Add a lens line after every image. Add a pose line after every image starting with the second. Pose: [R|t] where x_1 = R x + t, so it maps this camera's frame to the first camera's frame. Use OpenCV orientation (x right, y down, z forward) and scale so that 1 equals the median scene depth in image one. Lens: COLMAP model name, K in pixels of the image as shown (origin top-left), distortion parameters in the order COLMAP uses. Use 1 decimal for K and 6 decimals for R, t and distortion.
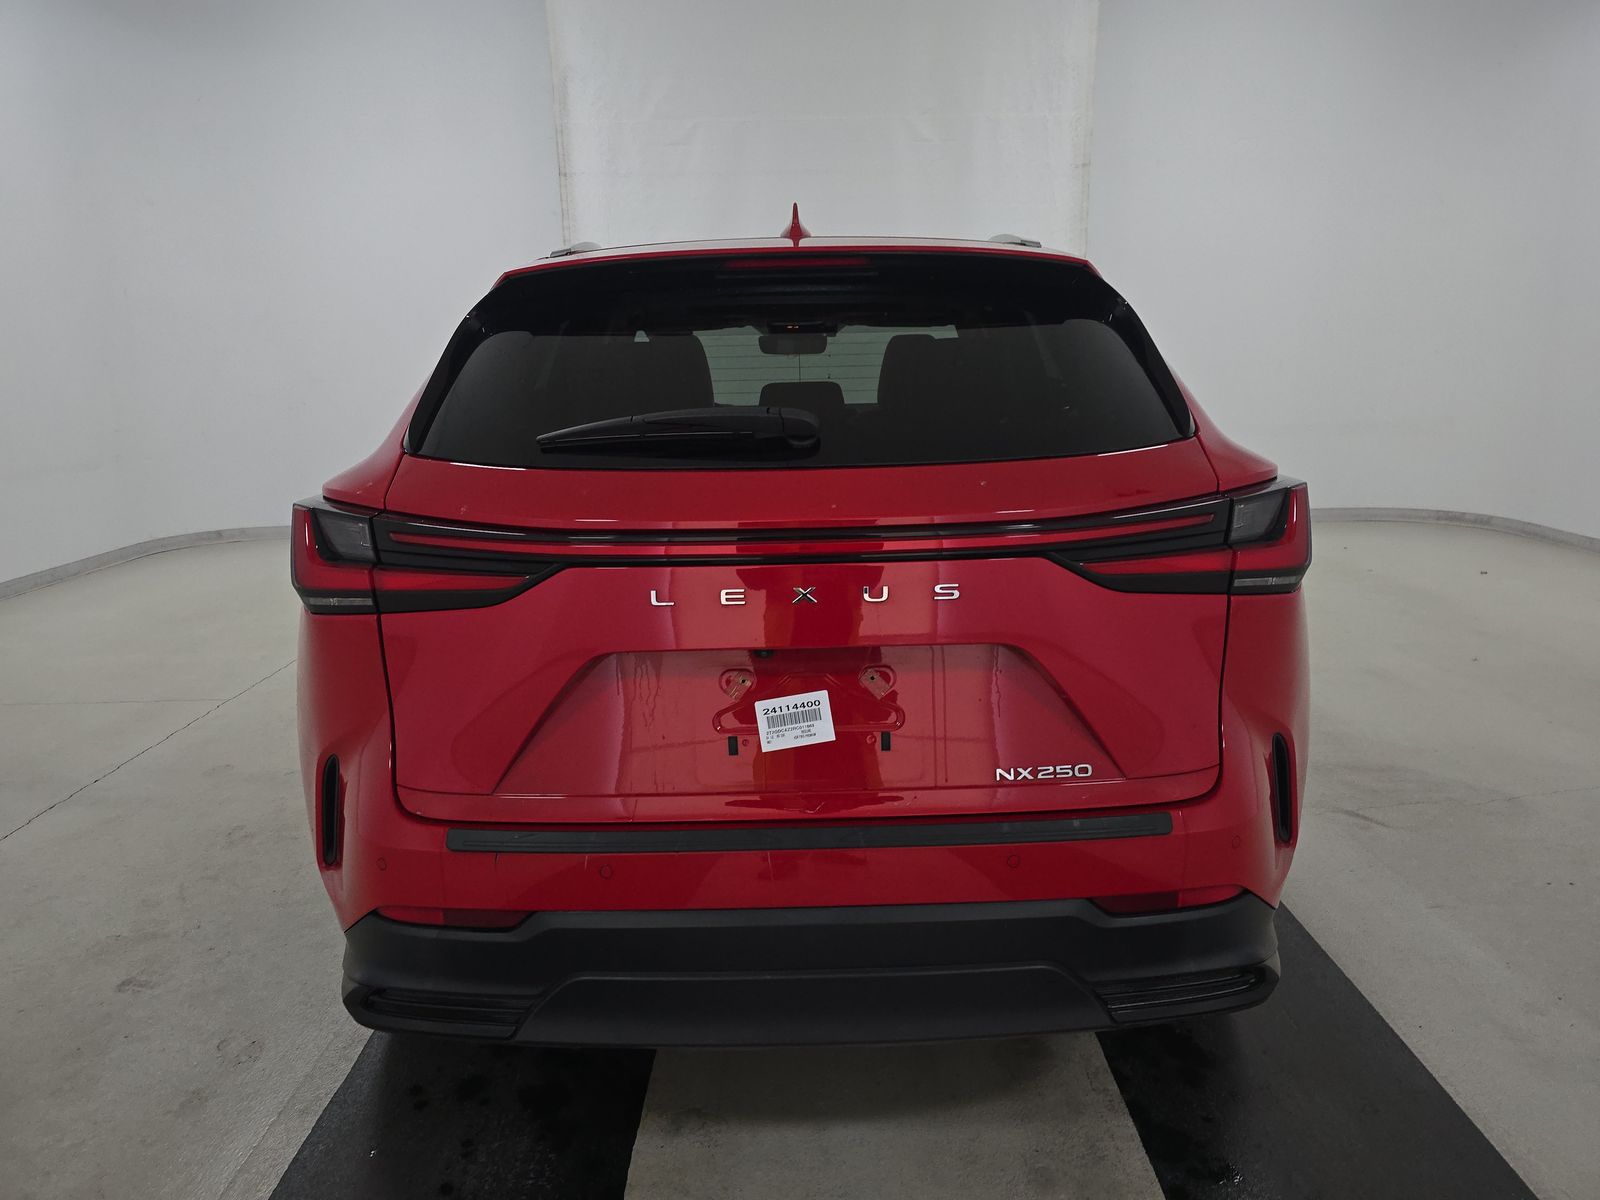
lens RADIAL K [[1070.3, 0, 800.0], [0, 1070.3, 600.0], [0, 0, 1]] dist [0.000635, -0.001109]
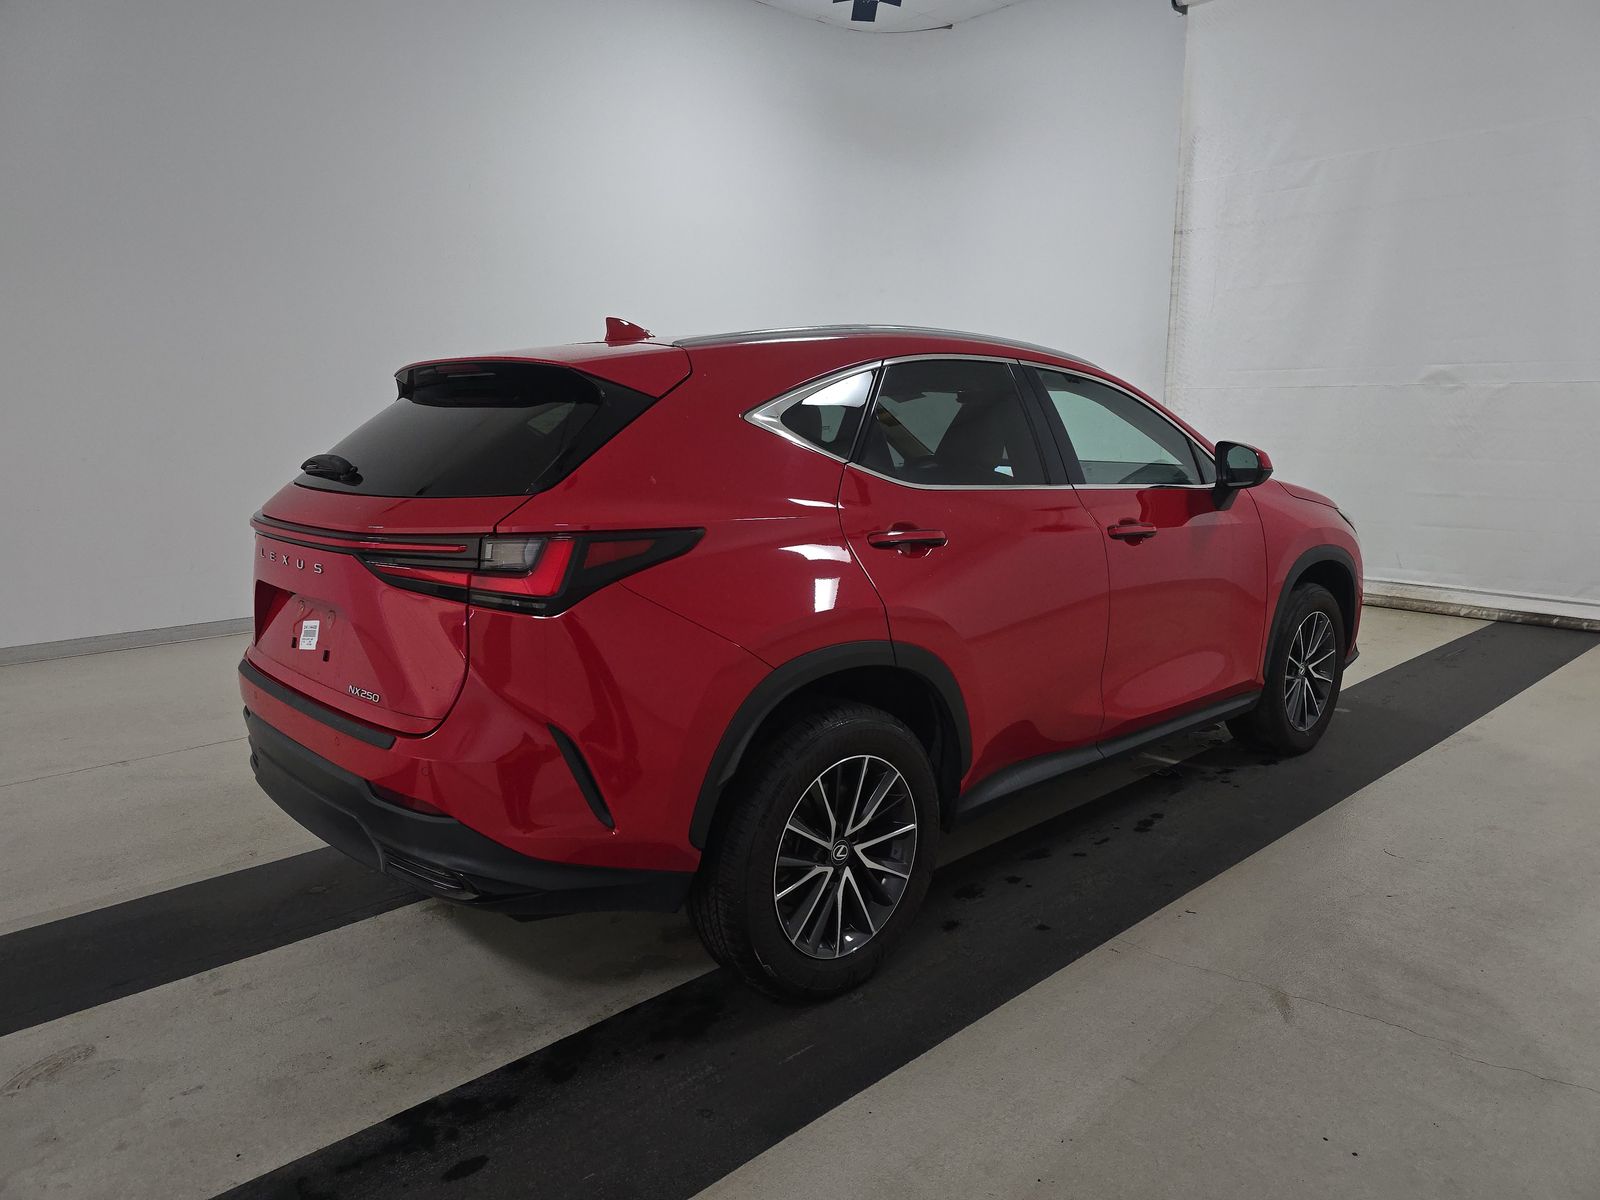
lens RADIAL K [[1091.7, 0, 800.0], [0, 1091.7, 600.0], [0, 0, 1]] dist [-0.066887, -0.000820]
pose [[0.677741, 0.114906, -0.726267, 0.322097], [-0.143278, 0.989419, 0.022836, -0.019840], [0.721206, 0.088581, 0.687034, 0.060870]]
